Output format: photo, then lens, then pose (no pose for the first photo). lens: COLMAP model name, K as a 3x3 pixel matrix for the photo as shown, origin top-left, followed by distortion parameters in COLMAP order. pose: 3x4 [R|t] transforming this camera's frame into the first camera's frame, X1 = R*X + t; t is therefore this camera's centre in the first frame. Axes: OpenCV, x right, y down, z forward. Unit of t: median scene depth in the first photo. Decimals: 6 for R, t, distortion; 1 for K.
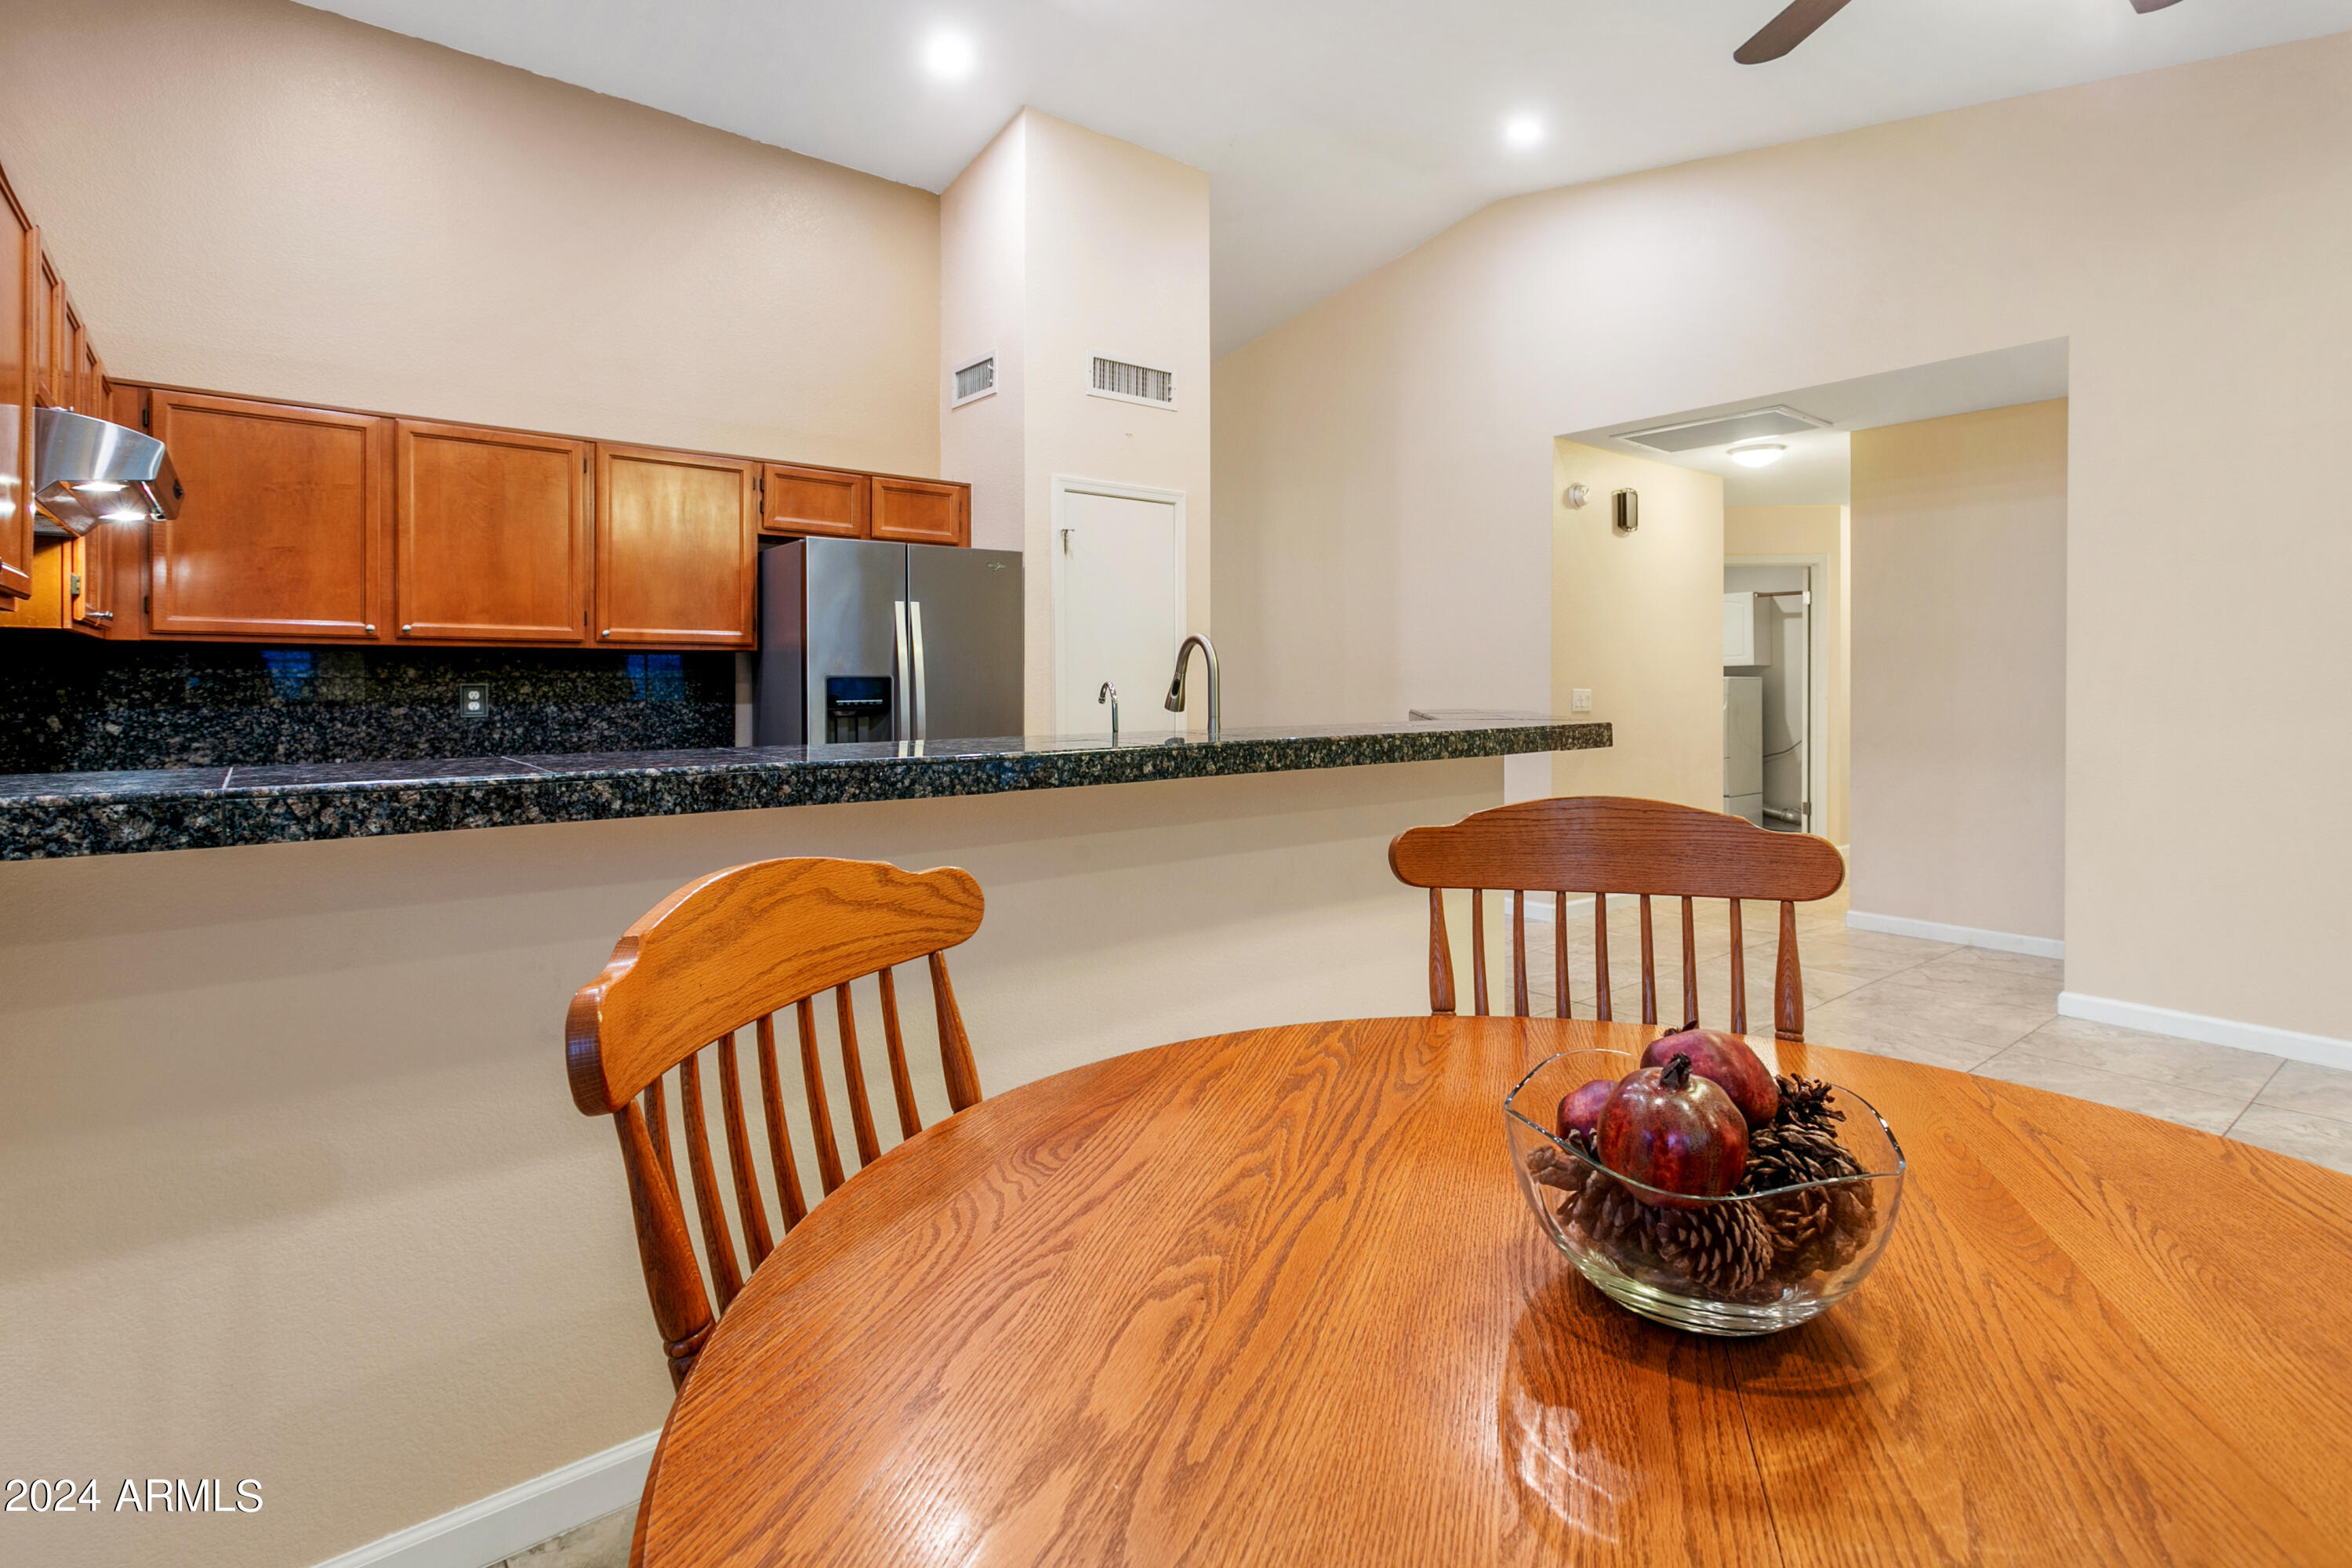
lens RADIAL K [[1148.7, 0, 1181.6], [0, 1148.7, 705.9], [0, 0, 1]] dist [0.001615, 0.000838]
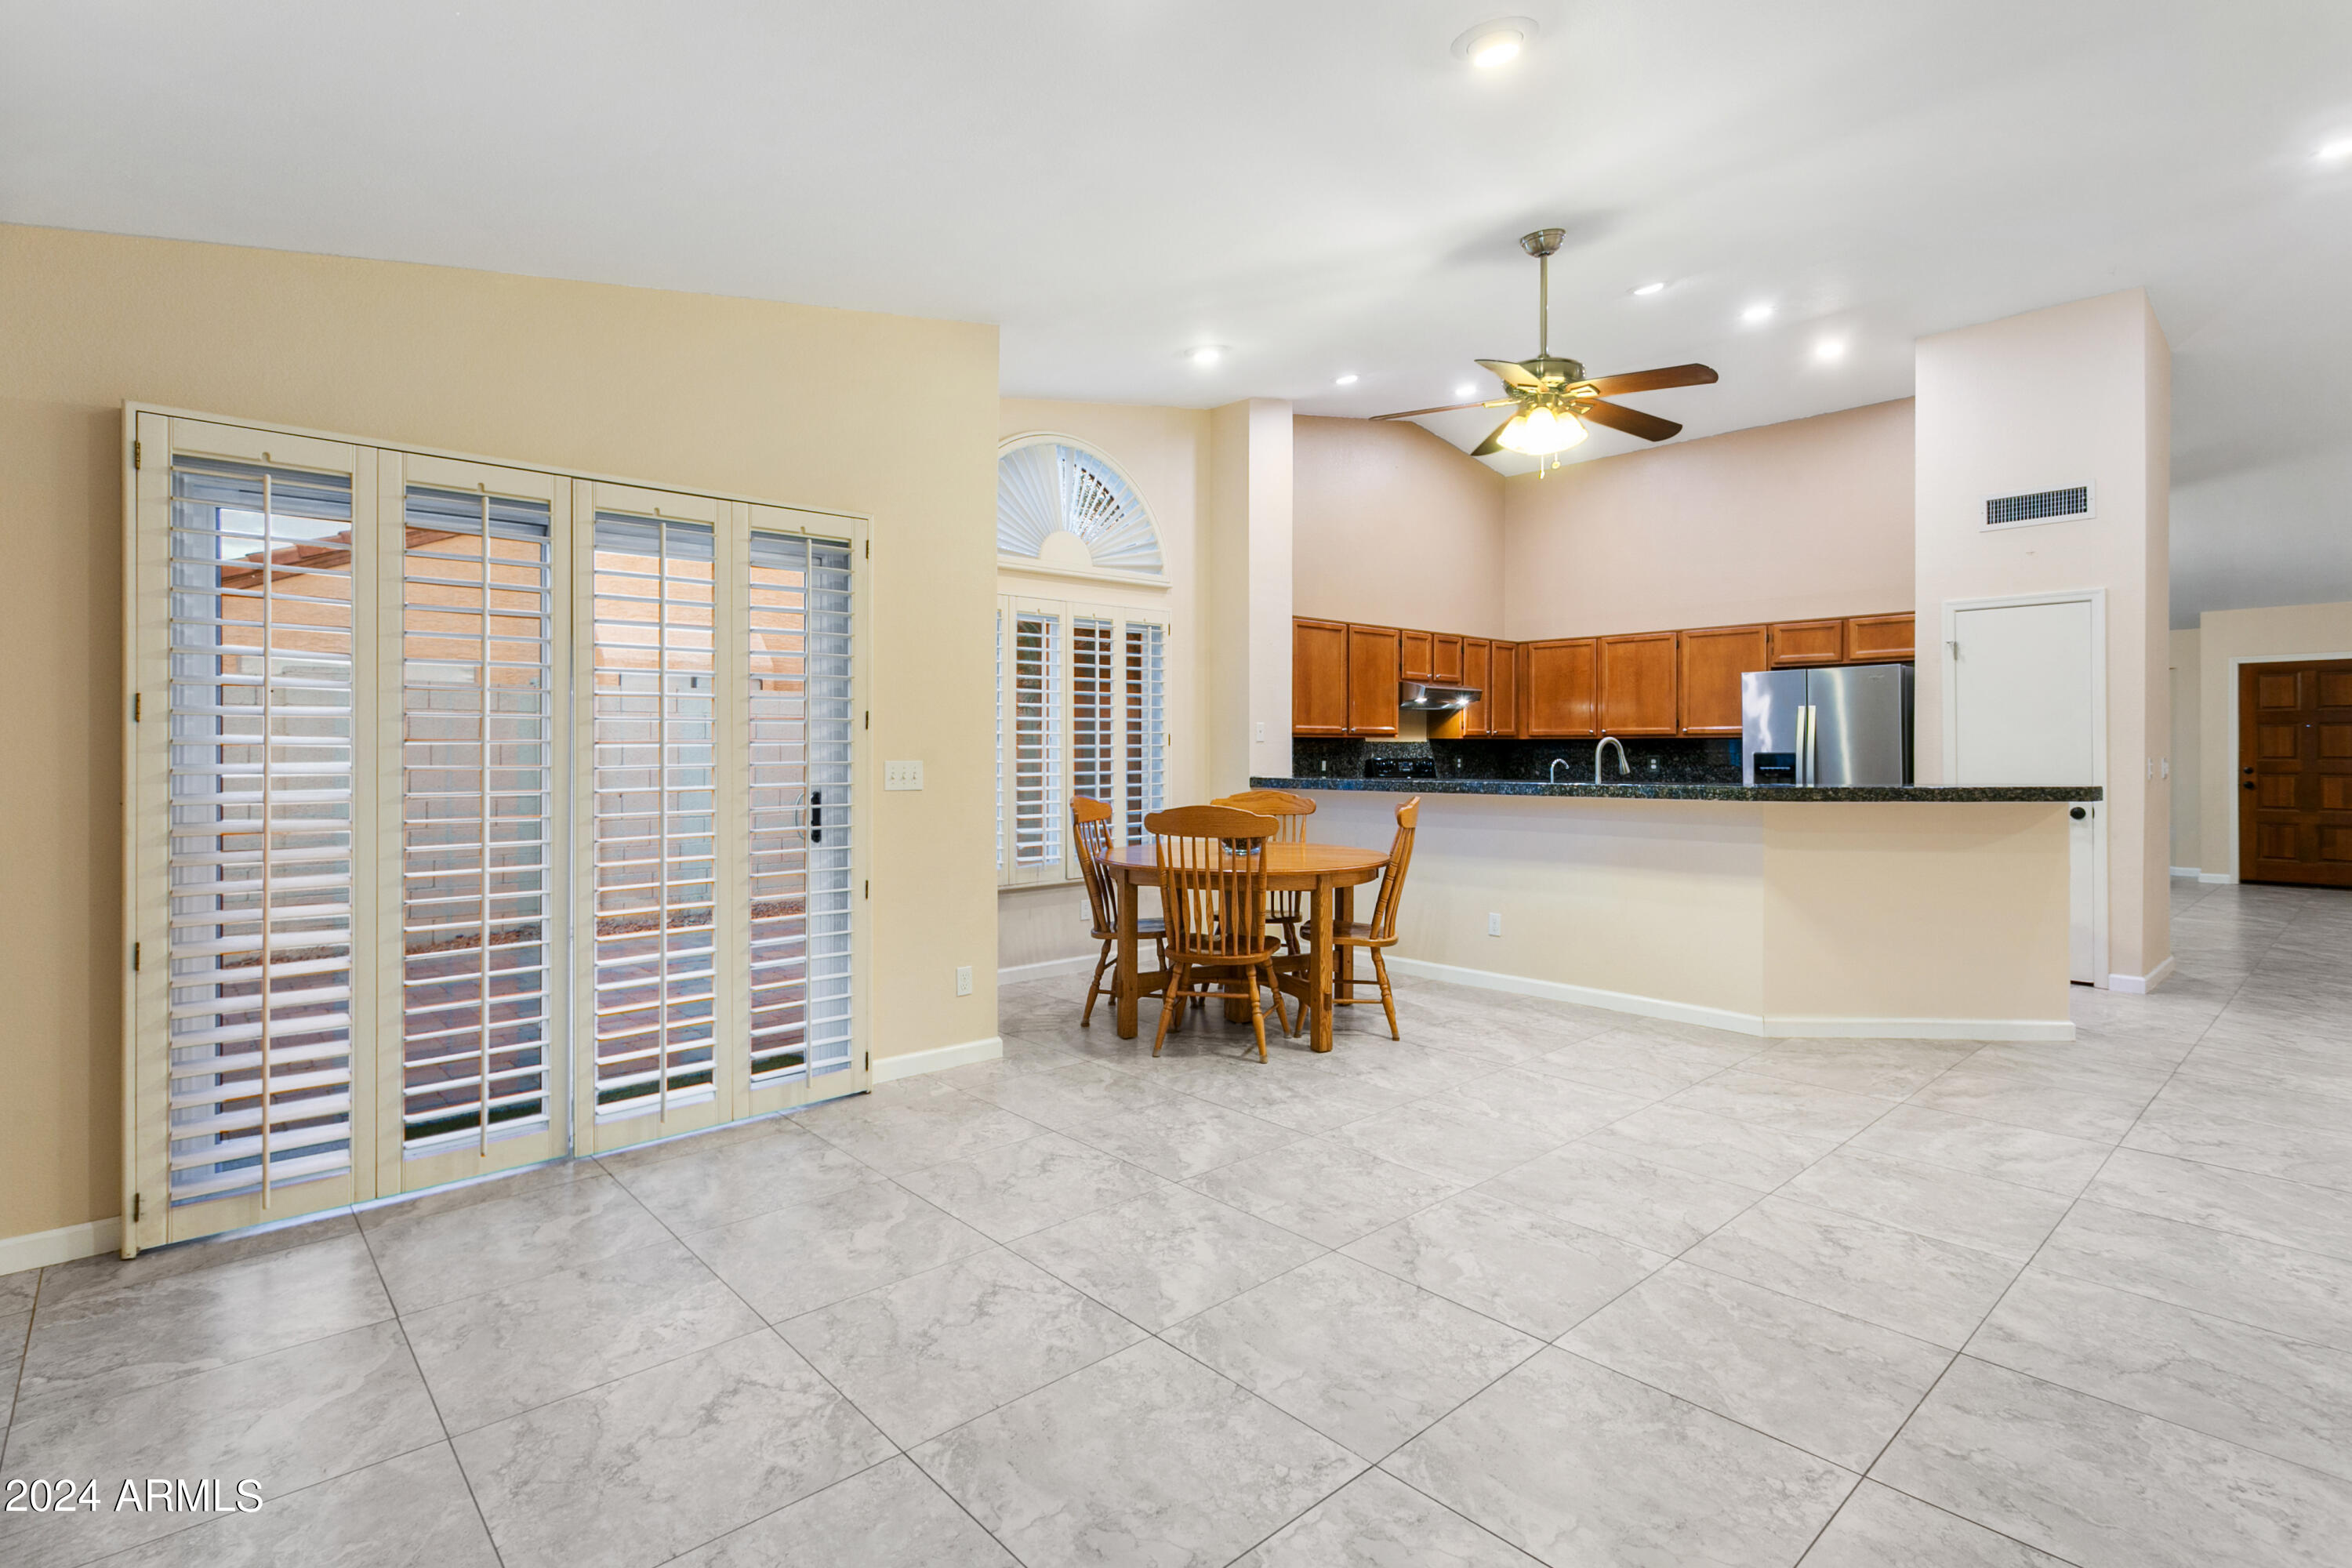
lens RADIAL K [[1132.0, 0, 1189.4], [0, 1132.0, 744.1], [0, 0, 1]] dist [0.001991, -0.000022]
pose [[0.062748, -0.002671, -0.998026, 1.360072], [-0.016900, 0.999850, -0.003738, -0.018907], [0.997886, 0.017101, 0.062694, 0.056415]]
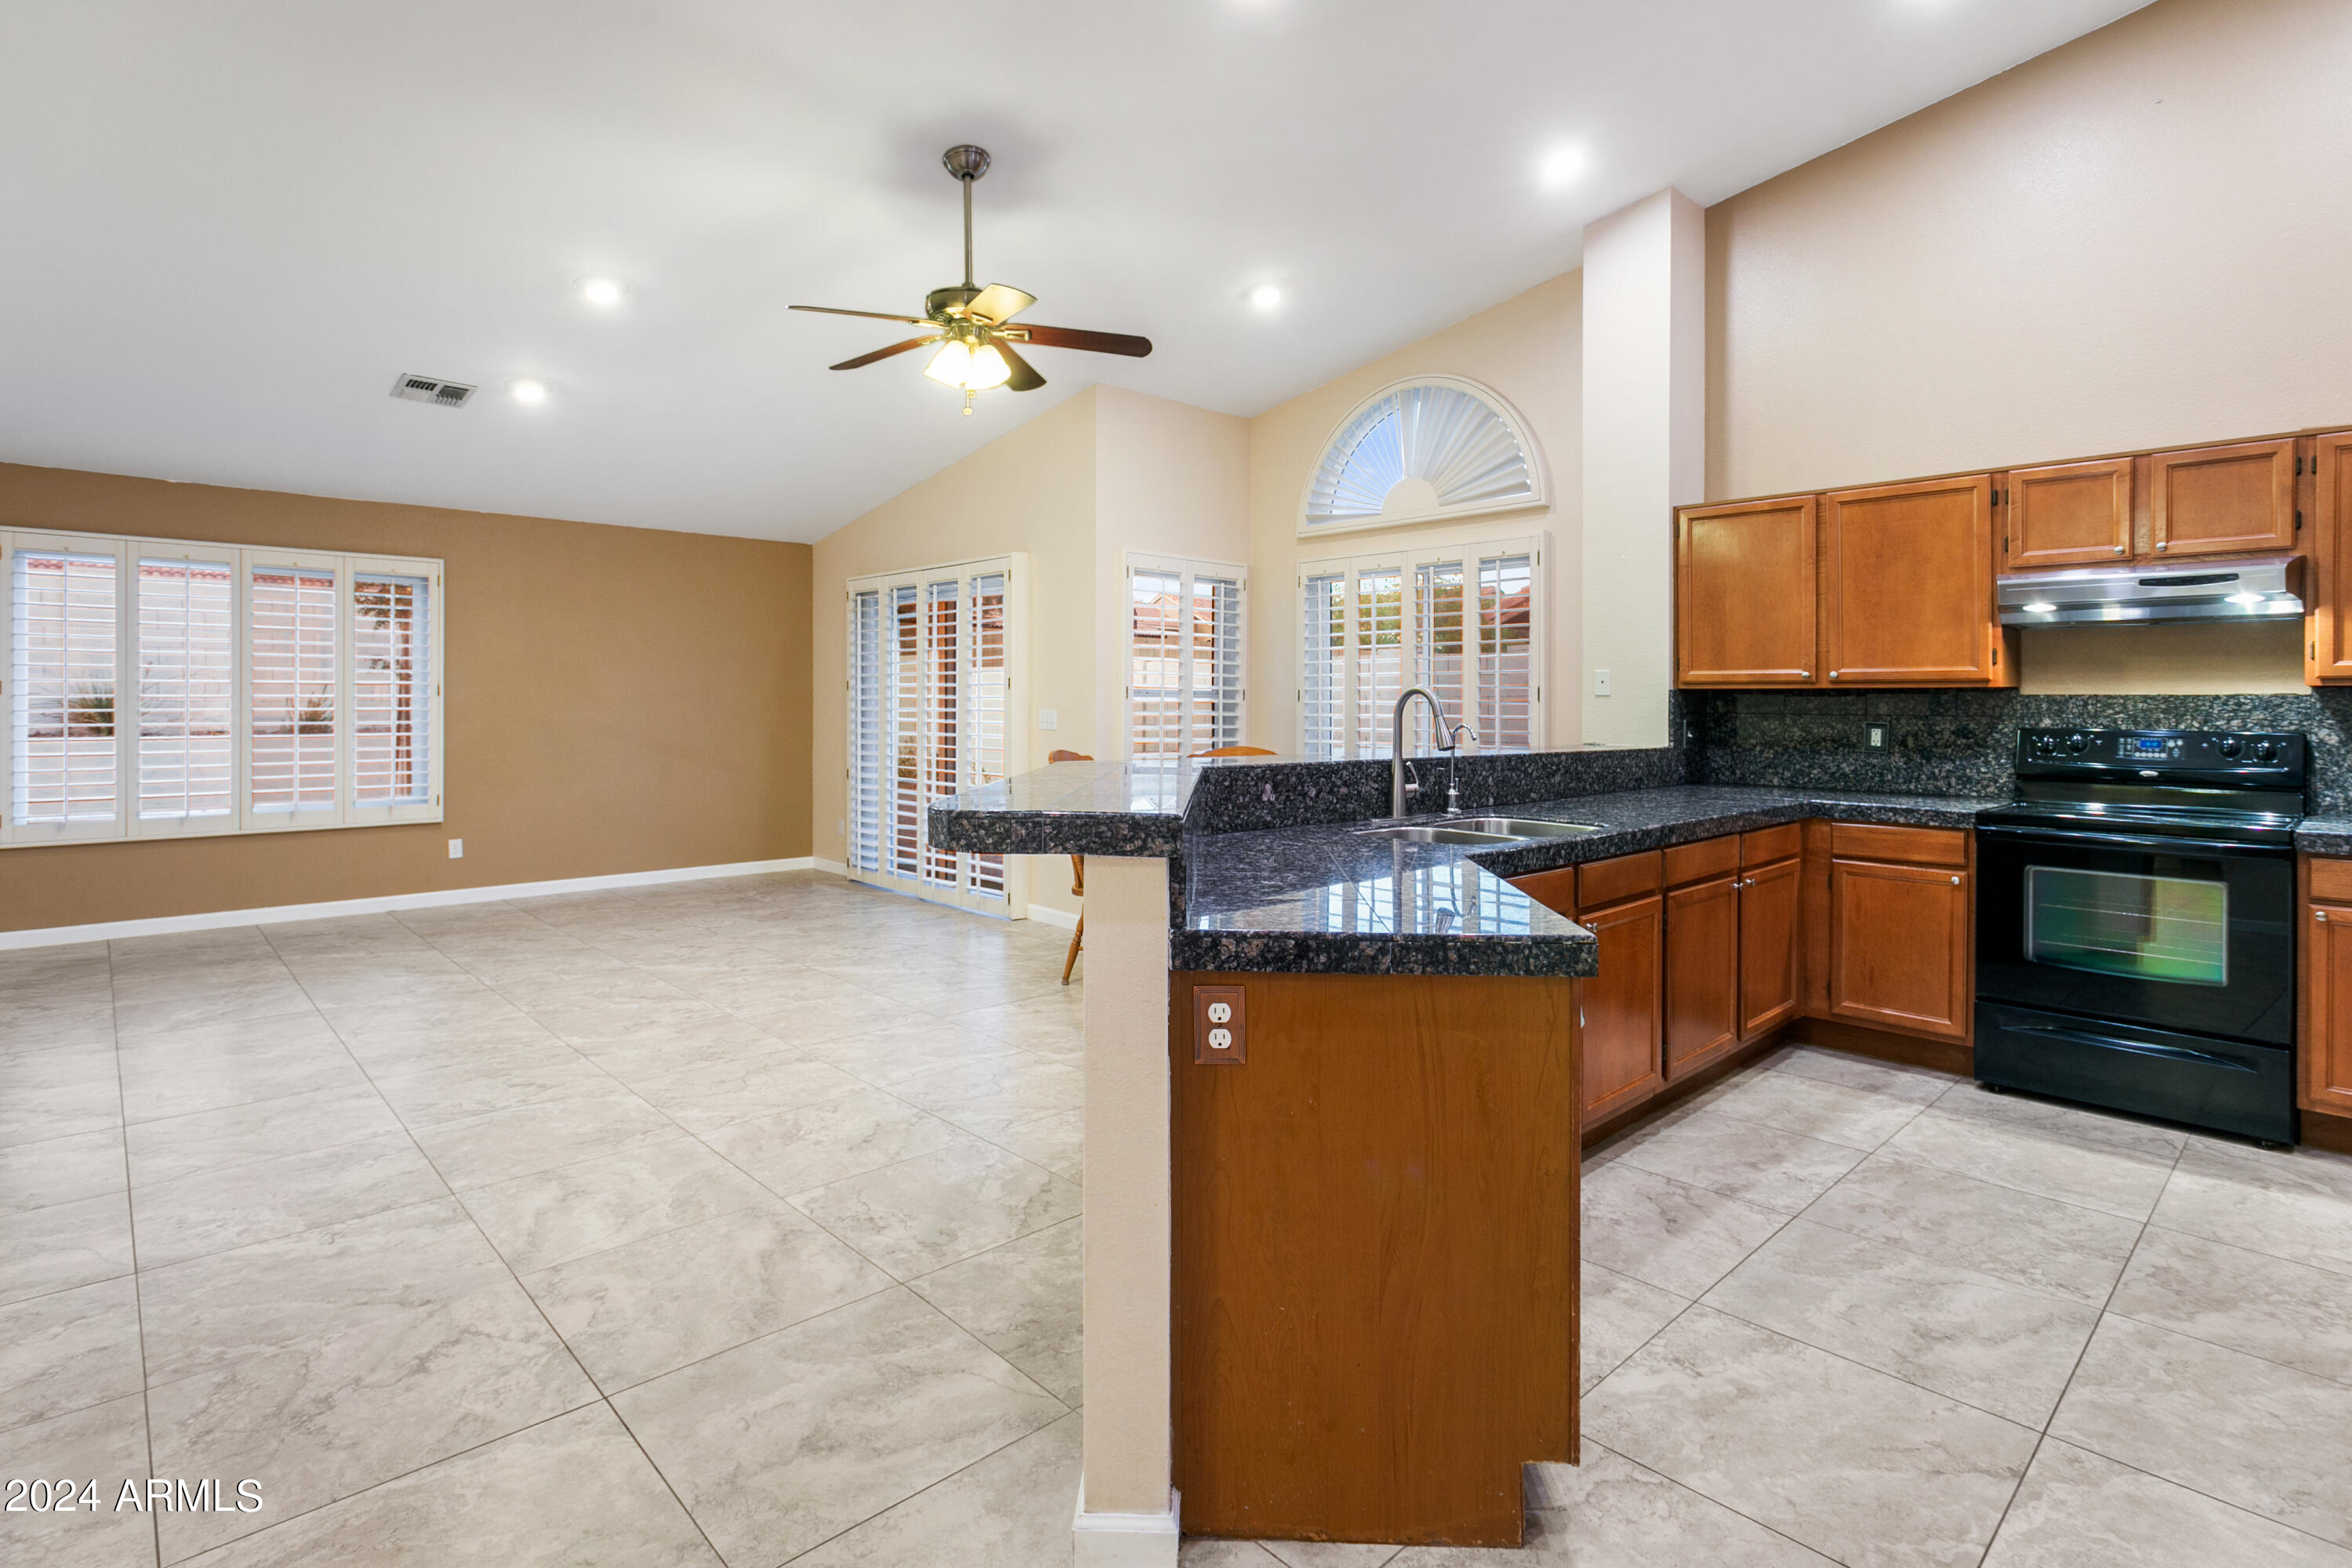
lens RADIAL K [[1148.7, 0, 1181.6], [0, 1148.7, 705.9], [0, 0, 1]] dist [0.001615, 0.000838]
pose [[-0.996787, -0.004302, -0.079981, 0.242100], [-0.006023, 0.999755, 0.021299, -0.043327], [0.079870, 0.021712, -0.996569, 1.445461]]
